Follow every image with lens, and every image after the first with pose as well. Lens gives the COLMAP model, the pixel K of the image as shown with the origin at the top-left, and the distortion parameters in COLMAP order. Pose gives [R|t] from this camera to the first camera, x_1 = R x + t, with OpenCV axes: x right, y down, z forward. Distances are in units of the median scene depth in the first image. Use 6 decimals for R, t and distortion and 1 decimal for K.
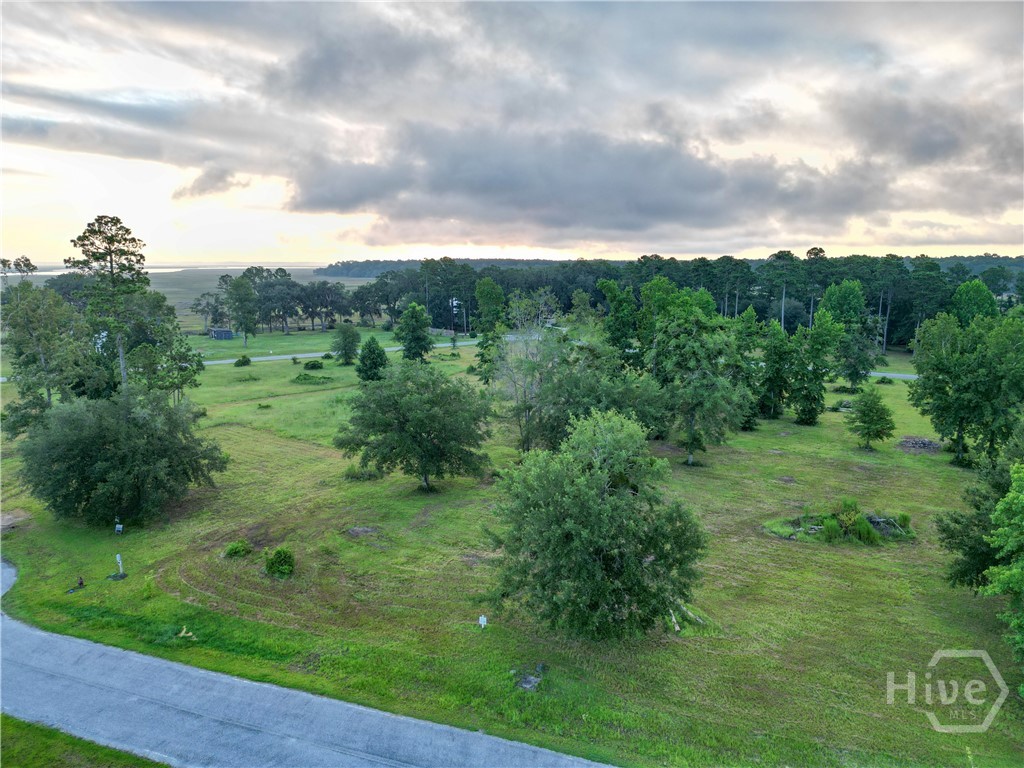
lens RADIAL K [[716.5, 0, 512.0], [0, 716.5, 384.0], [0, 0, 1]] dist [0.066798, -0.058754]
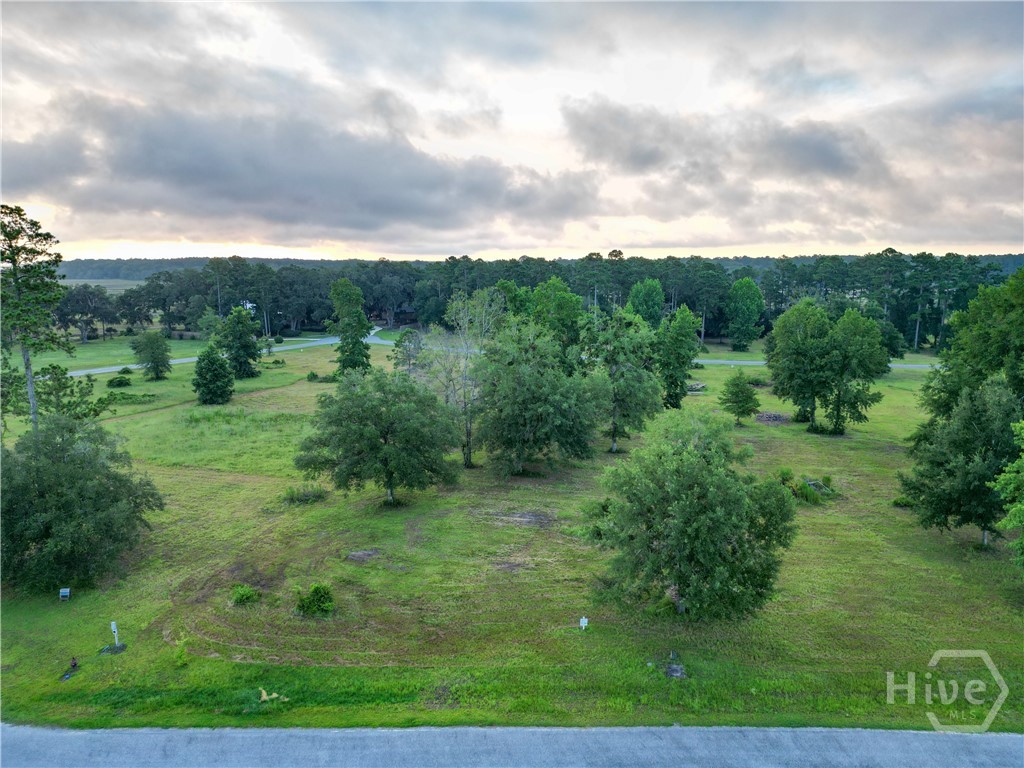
lens RADIAL K [[716.5, 0, 512.0], [0, 716.5, 384.0], [0, 0, 1]] dist [0.066798, -0.058754]
pose [[0.938759, -0.059139, 0.339463, -0.254728], [0.059254, 0.998192, 0.010035, -0.009051], [-0.339442, 0.010694, 0.940566, 0.051999]]
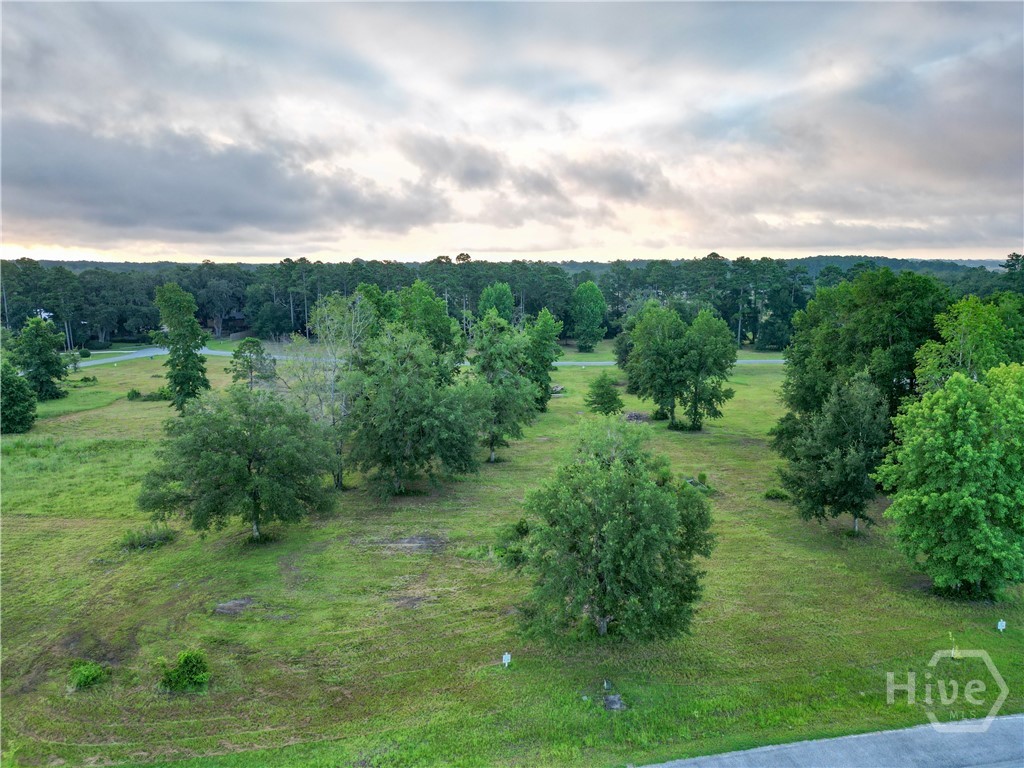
lens RADIAL K [[716.5, 0, 512.0], [0, 716.5, 384.0], [0, 0, 1]] dist [0.066798, -0.058754]
pose [[0.835389, -0.092399, 0.541838, -0.279879], [0.094954, 0.995209, 0.023314, -0.021123], [-0.541396, 0.031974, 0.840160, 0.123285]]
